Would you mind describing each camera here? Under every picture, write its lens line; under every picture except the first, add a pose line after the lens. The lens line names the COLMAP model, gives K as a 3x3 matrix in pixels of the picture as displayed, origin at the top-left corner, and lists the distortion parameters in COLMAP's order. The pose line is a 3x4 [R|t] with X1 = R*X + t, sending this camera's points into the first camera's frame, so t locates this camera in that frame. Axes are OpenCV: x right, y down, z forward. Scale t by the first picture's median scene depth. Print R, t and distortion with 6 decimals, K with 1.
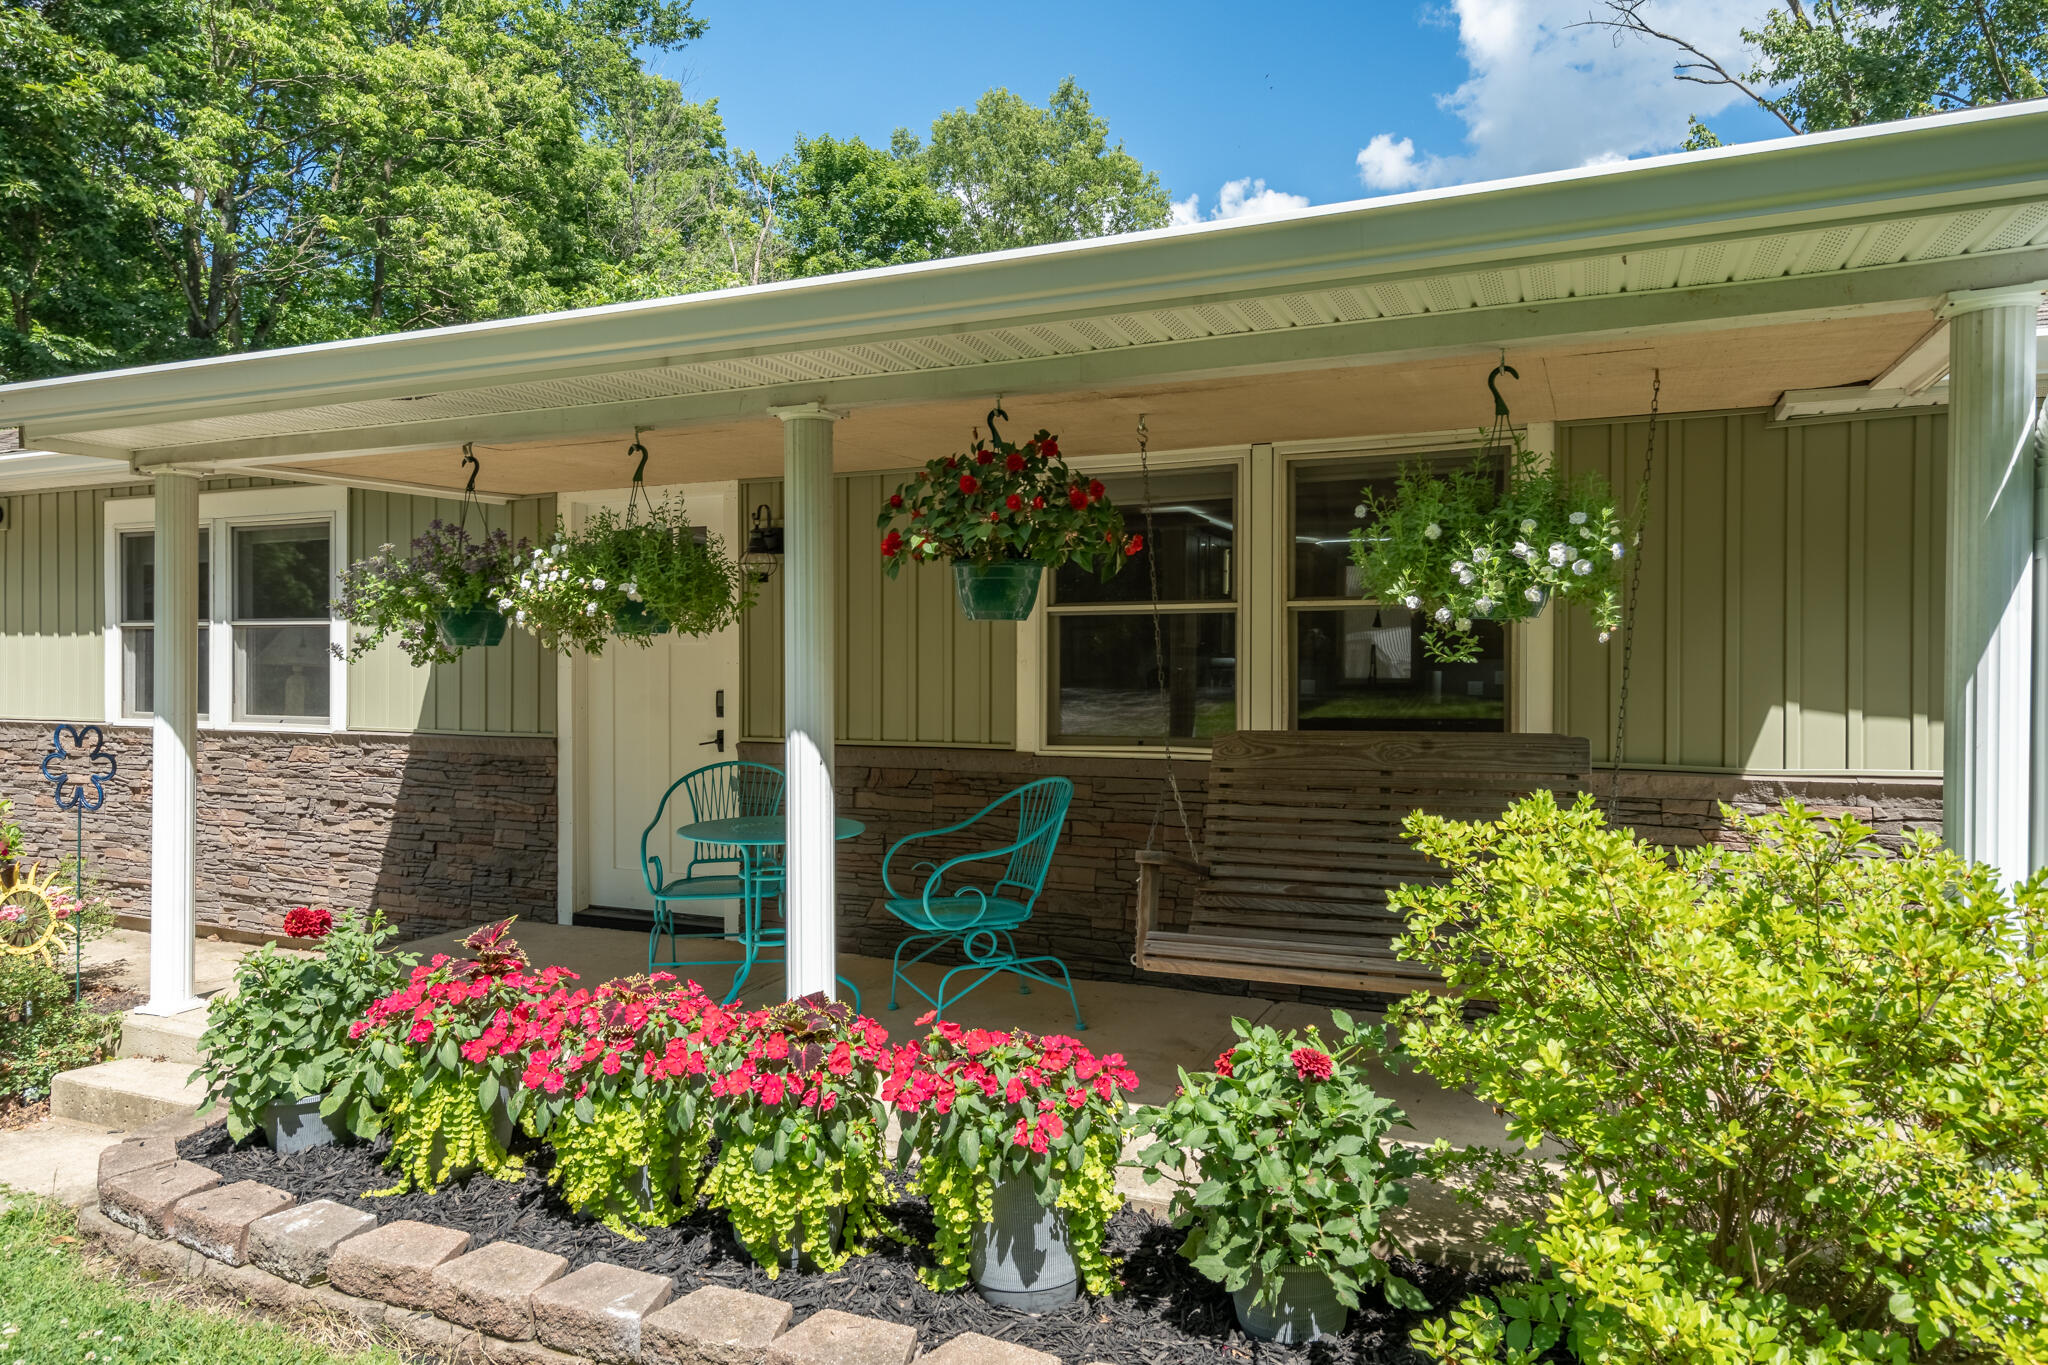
lens RADIAL K [[1295.5, 0, 1013.8], [0, 1295.5, 687.7], [0, 0, 1]] dist [0.000412, 0.000347]
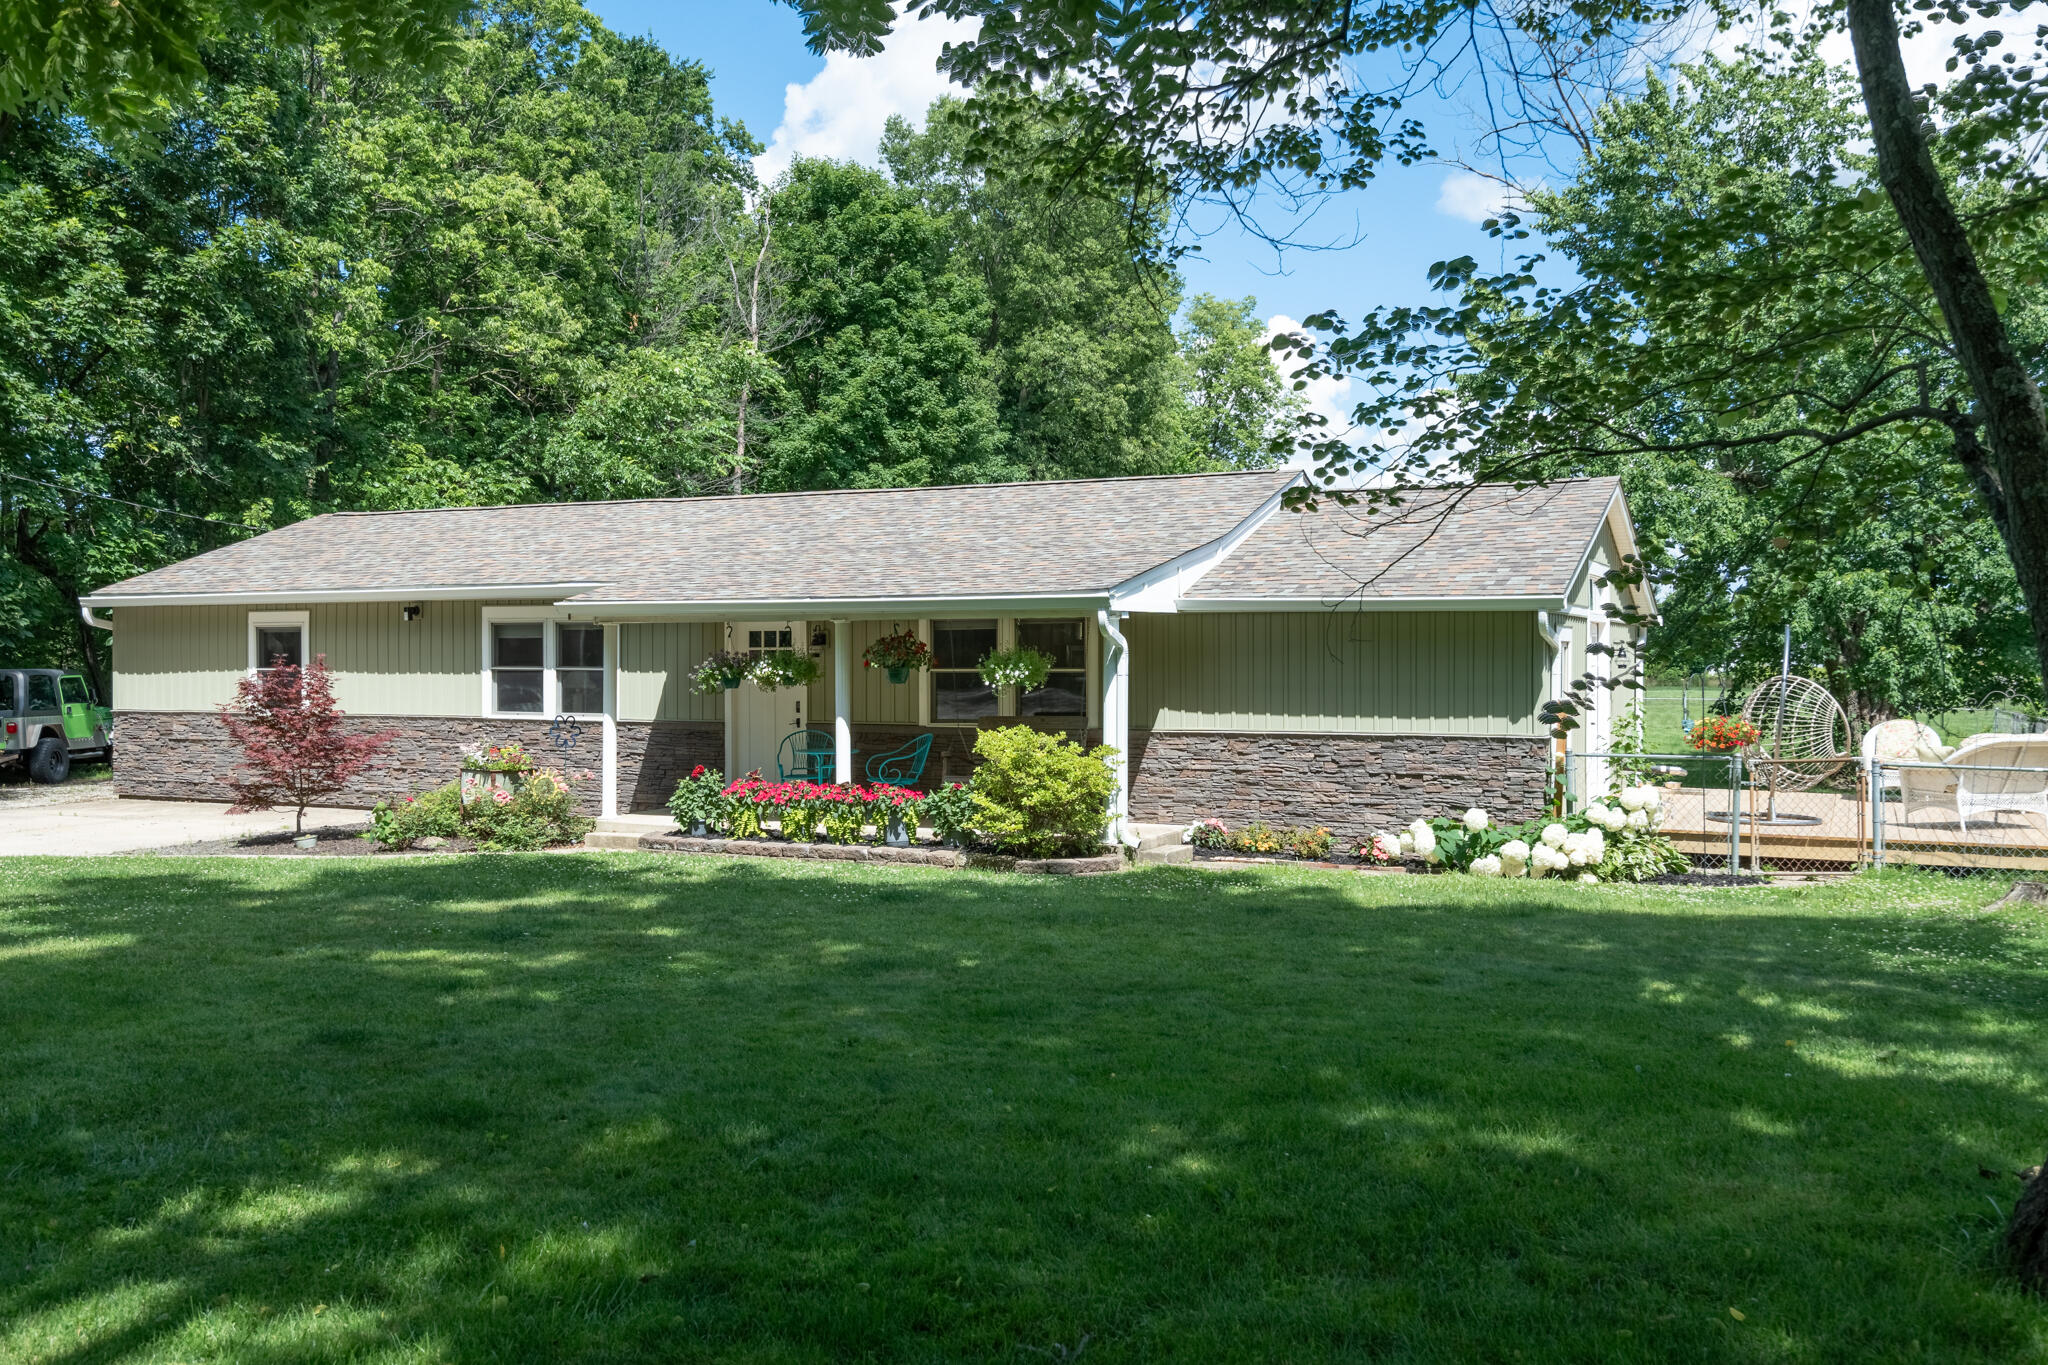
lens RADIAL K [[1763.6, 0, 1030.1], [0, 1763.6, 684.2], [0, 0, 1]] dist [-0.009475, 0.005534]
pose [[0.999817, -0.002774, -0.018921, 0.220950], [0.002799, 0.999995, 0.001288, -0.027872], [0.018917, -0.001341, 0.999820, -1.897842]]
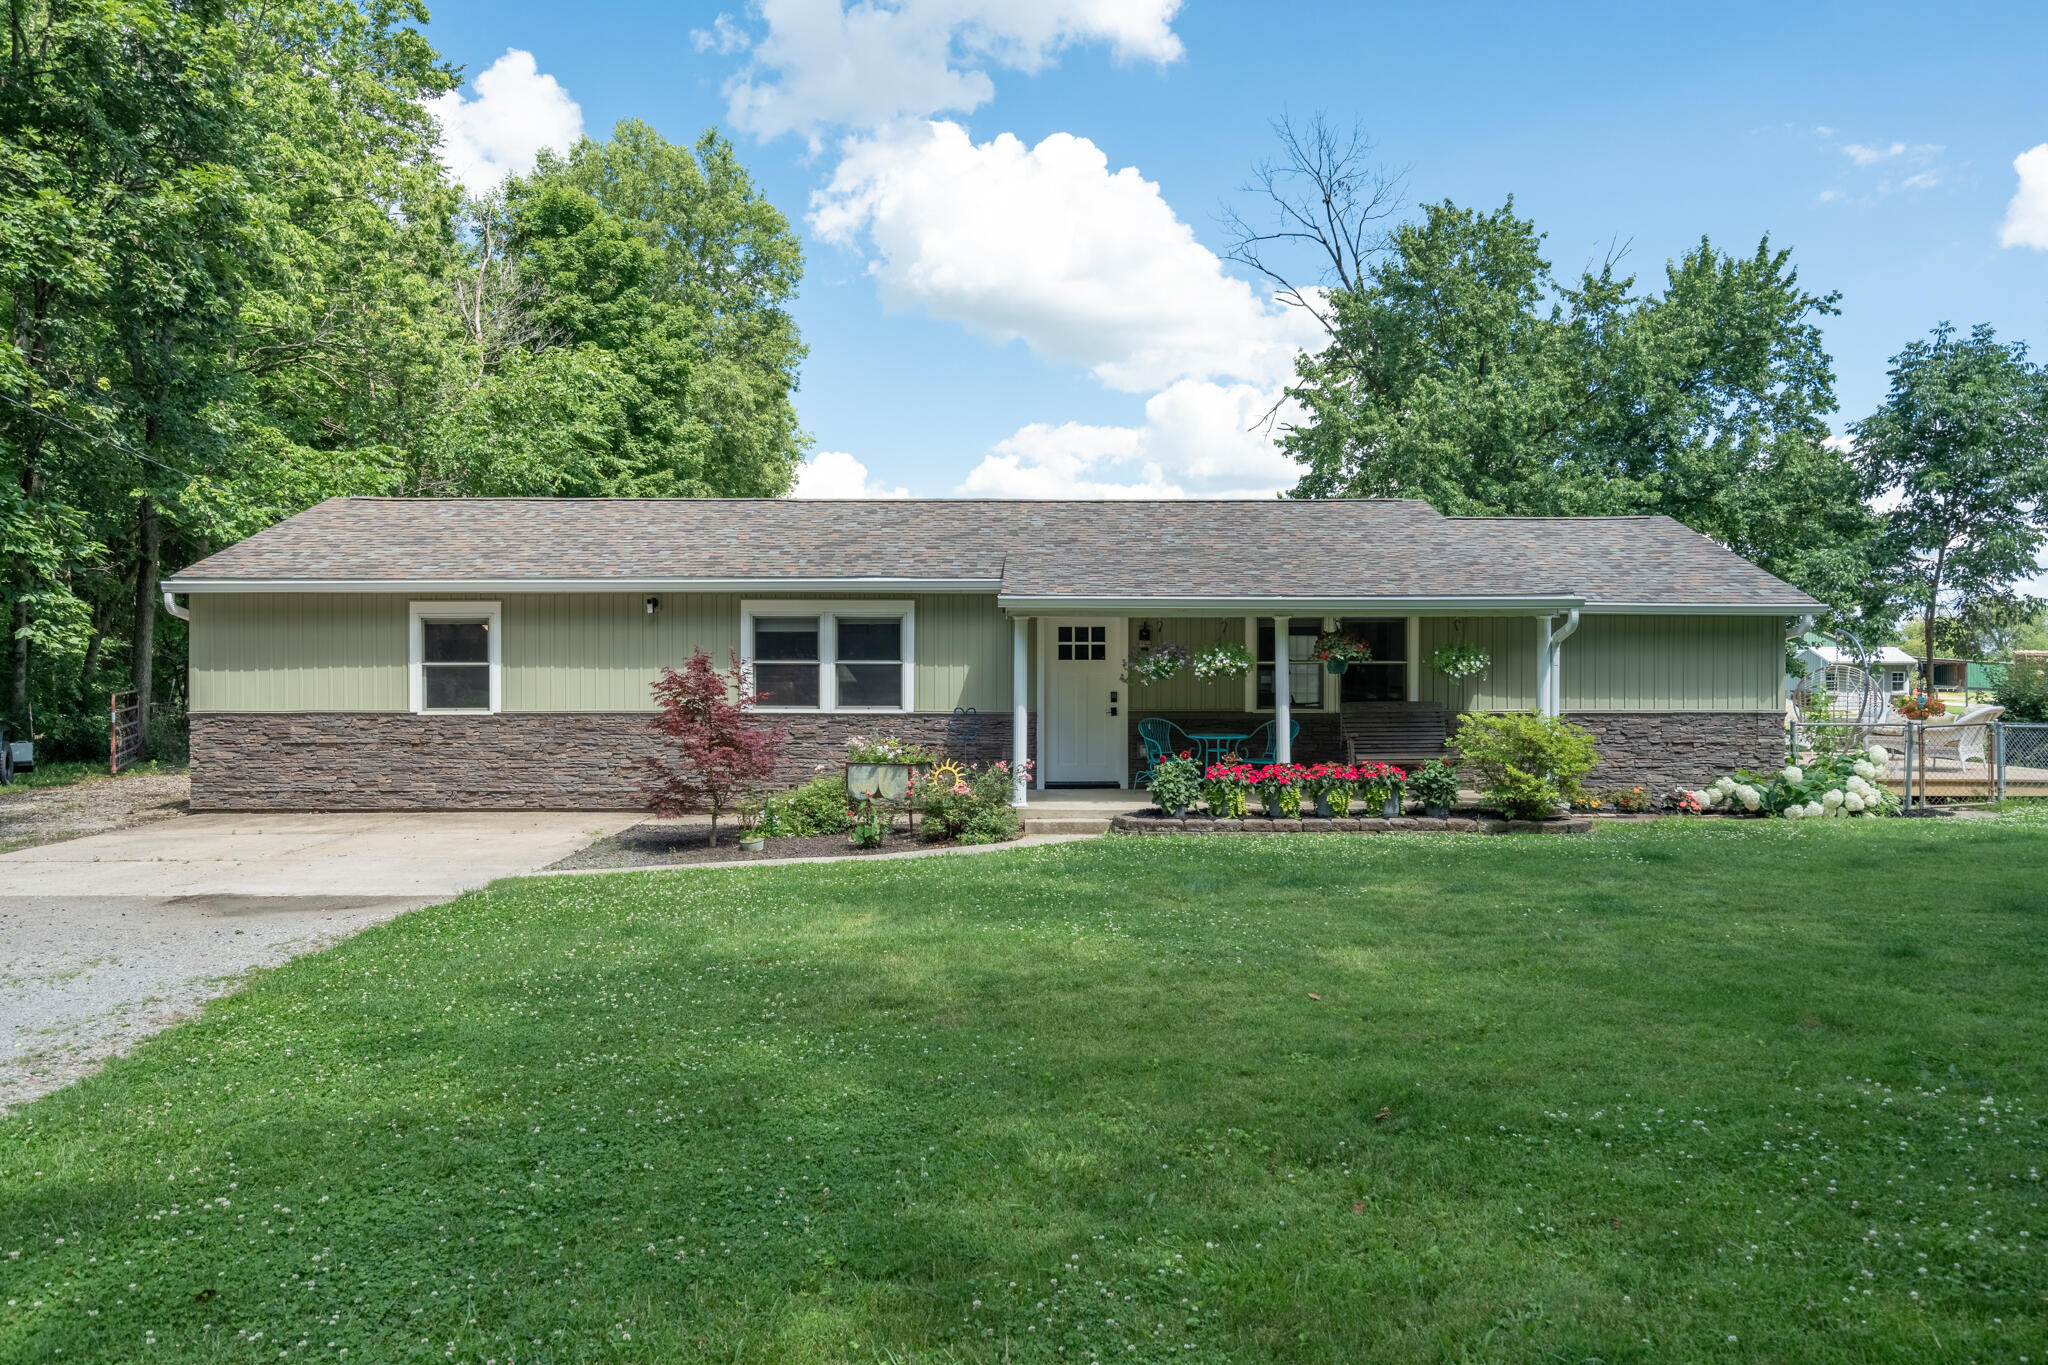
lens RADIAL K [[1471.5, 0, 1020.3], [0, 1471.5, 672.7], [0, 0, 1]] dist [0.002093, 0.000339]
pose [[0.909901, -0.007038, 0.414765, -1.380674], [0.008340, 0.999964, -0.001327, -0.028769], [-0.414741, 0.004667, 0.909928, -1.353109]]
